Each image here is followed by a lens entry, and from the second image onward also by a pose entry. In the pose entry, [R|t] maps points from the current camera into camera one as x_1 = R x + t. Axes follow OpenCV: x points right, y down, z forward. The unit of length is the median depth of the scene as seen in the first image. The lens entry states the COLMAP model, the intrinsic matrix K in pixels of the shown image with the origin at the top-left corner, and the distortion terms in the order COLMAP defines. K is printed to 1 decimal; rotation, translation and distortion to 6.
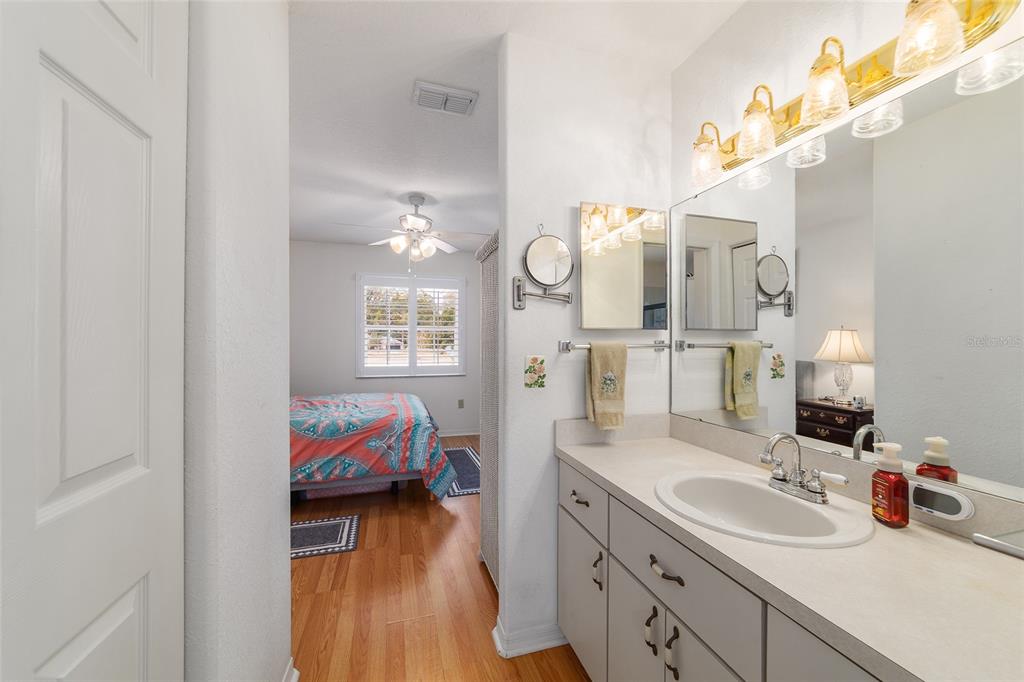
lens RADIAL K [[398.6, 0, 515.4], [0, 398.6, 337.8], [0, 0, 1]] dist [-0.011692, 0.000254]
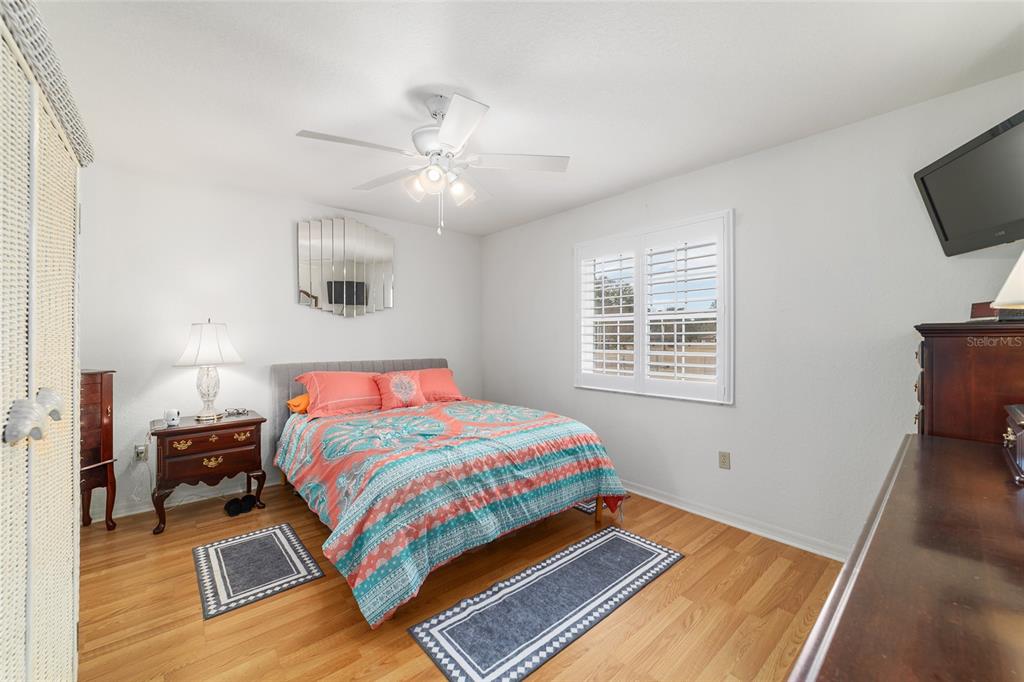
lens RADIAL K [[398.6, 0, 510.6], [0, 398.6, 338.1], [0, 0, 1]] dist [-0.011692, 0.000254]
pose [[0.400867, -0.004532, -0.916125, 0.293623], [0.007658, 0.999969, -0.001596, 0.009775], [0.916104, -0.006376, 0.400889, 0.725675]]
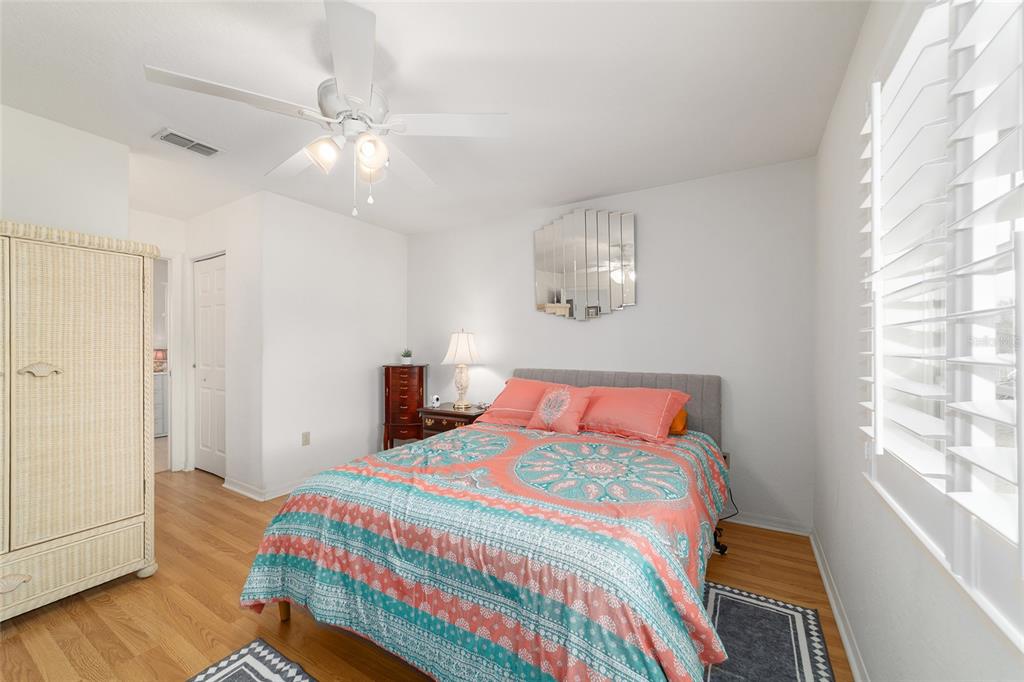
lens RADIAL K [[398.6, 0, 512.5], [0, 398.6, 349.1], [0, 0, 1]] dist [-0.011692, 0.000254]
pose [[-0.738643, -0.006485, -0.674065, -0.060643], [-0.006463, 0.999976, -0.002539, 0.018702], [0.674065, 0.002481, -0.738667, 1.278875]]
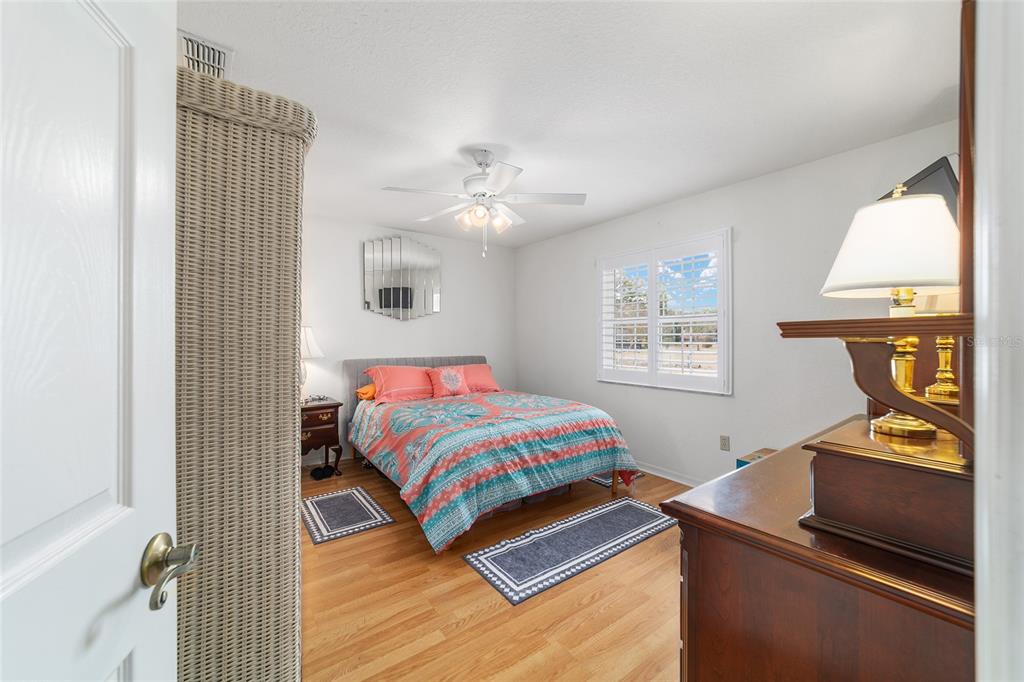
lens RADIAL K [[398.6, 0, 515.7], [0, 398.6, 334.6], [0, 0, 1]] dist [-0.011692, 0.000254]
pose [[0.334951, -0.013476, -0.942139, 0.425763], [0.007117, 0.999905, -0.011772, 0.010607], [0.942209, -0.002762, 0.335015, 0.675634]]
